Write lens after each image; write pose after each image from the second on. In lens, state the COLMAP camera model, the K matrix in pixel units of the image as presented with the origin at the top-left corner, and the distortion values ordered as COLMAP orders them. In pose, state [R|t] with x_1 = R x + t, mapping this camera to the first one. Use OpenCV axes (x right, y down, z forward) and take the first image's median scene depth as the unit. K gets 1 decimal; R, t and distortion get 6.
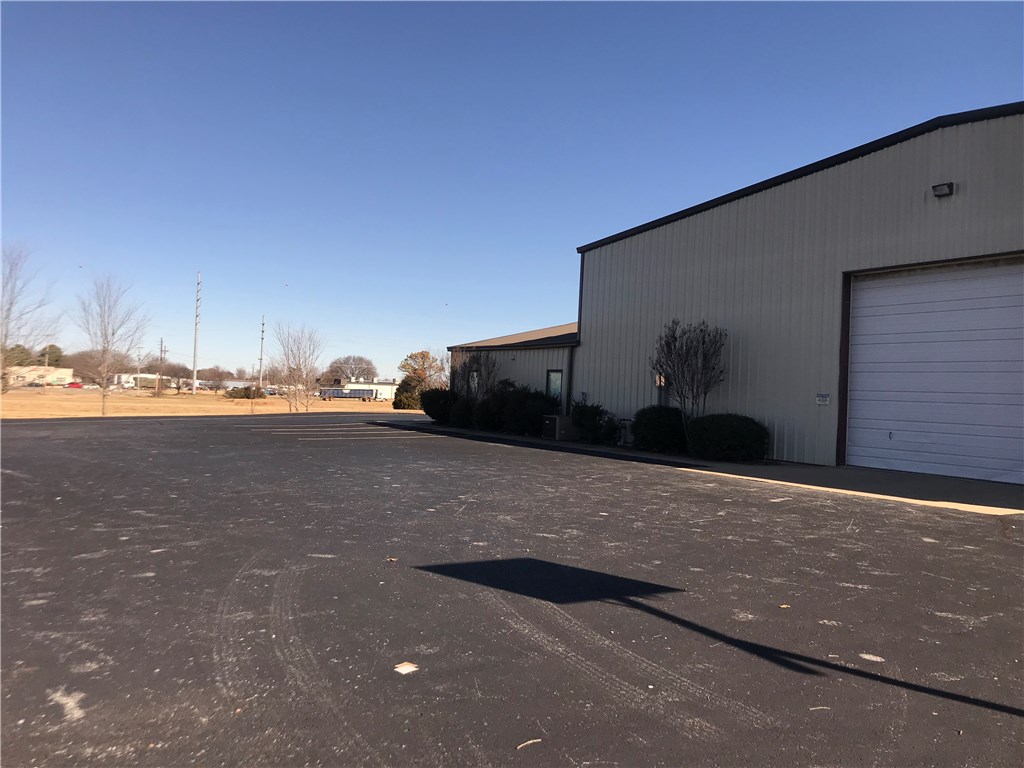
lens RADIAL K [[842.4, 0, 512.0], [0, 842.4, 384.0], [0, 0, 1]] dist [0.065803, -0.090412]
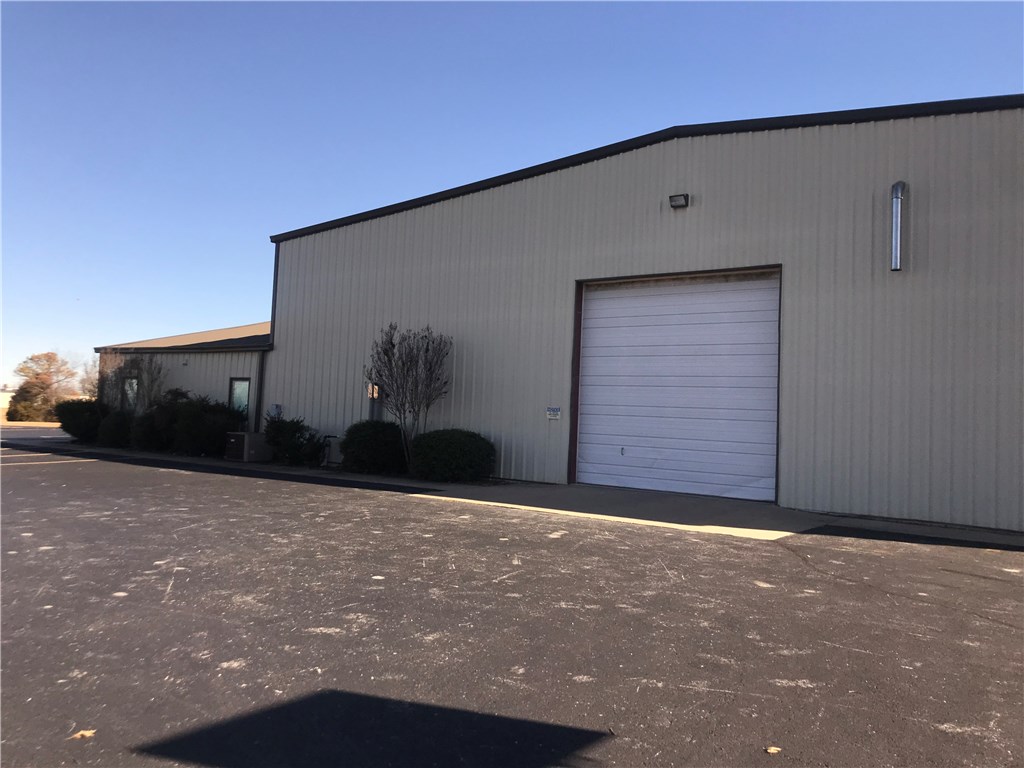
lens RADIAL K [[842.4, 0, 512.0], [0, 842.4, 384.0], [0, 0, 1]] dist [0.065803, -0.090412]
pose [[0.921412, 0.010142, 0.388455, -0.034006], [-0.006426, 0.999920, -0.010864, -0.003741], [-0.388534, 0.007513, 0.921404, 0.126767]]
